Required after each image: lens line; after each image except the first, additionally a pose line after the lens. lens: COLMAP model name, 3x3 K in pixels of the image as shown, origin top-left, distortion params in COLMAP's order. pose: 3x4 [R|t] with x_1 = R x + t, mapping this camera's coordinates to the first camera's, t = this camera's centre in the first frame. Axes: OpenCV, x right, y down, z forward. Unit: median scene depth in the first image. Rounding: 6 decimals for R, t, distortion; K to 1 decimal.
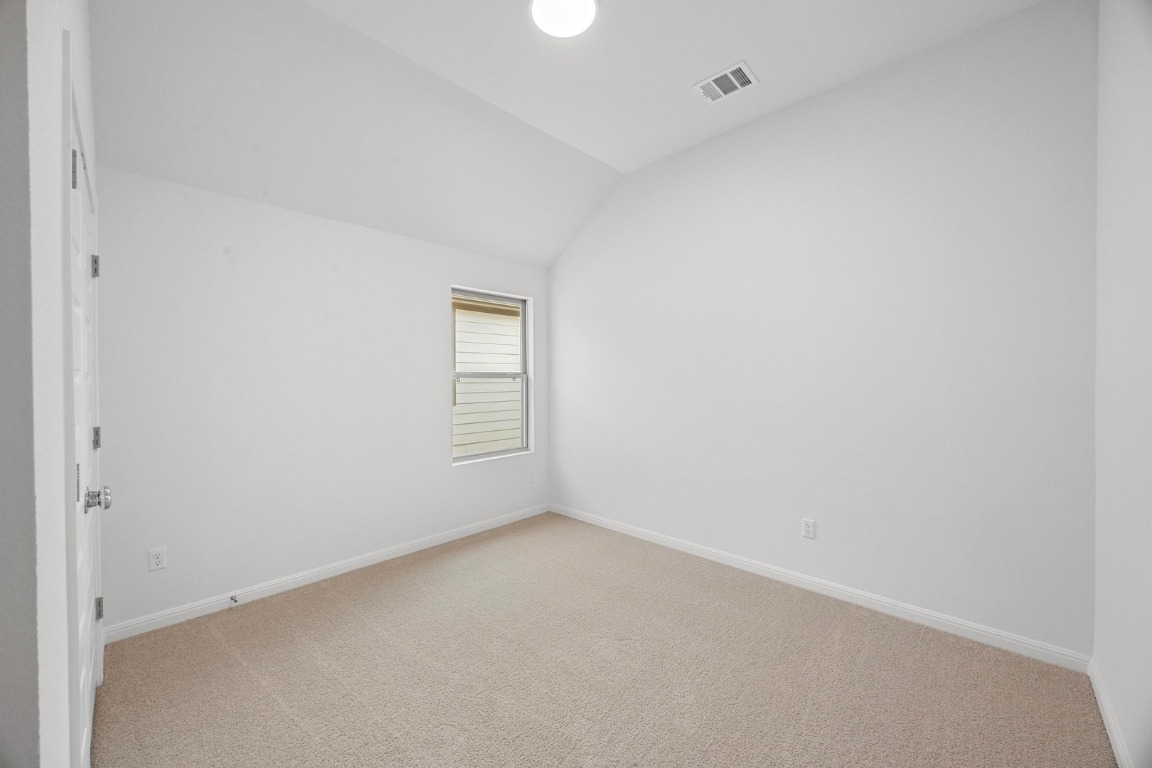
lens RADIAL K [[435.6, 0, 581.2], [0, 435.6, 388.7], [0, 0, 1]] dist [0.000997, 0.000136]
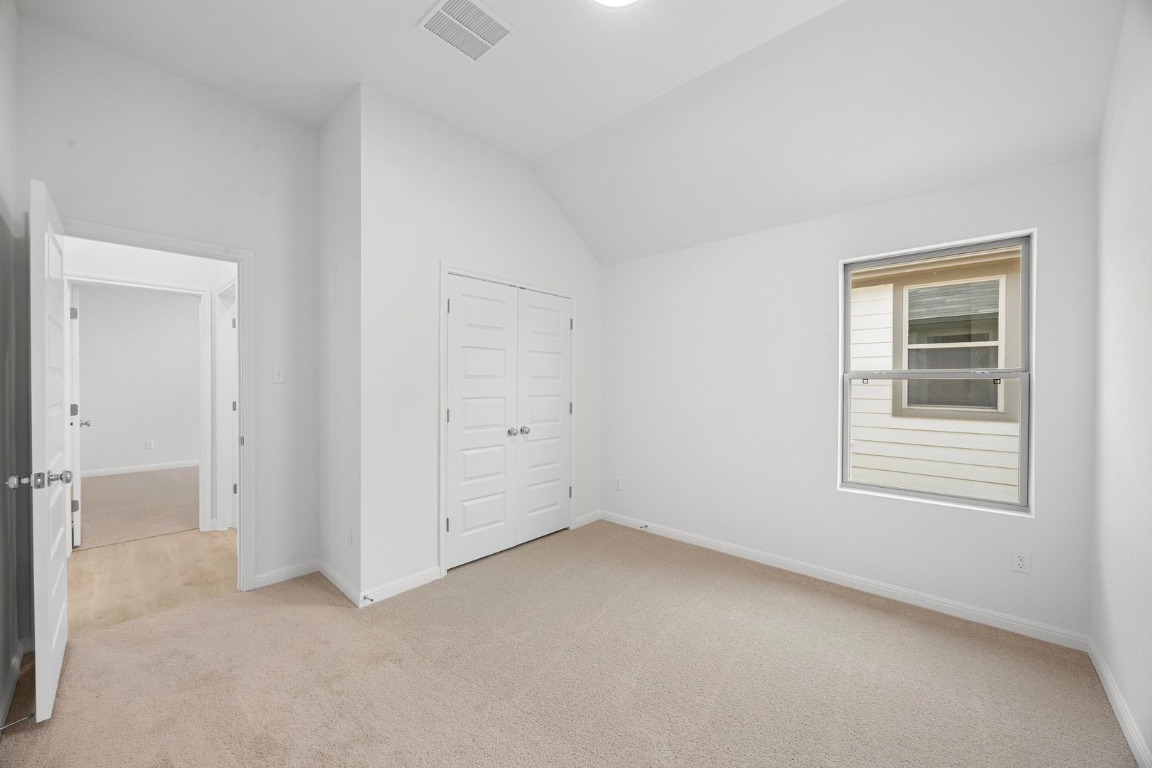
lens RADIAL K [[435.6, 0, 581.2], [0, 435.6, 388.7], [0, 0, 1]] dist [0.000997, 0.000136]
pose [[0.023776, 0.019726, -0.999523, 0.482064], [-0.023977, 0.999529, 0.019155, -0.010619], [0.999430, 0.023510, 0.024238, 0.513738]]
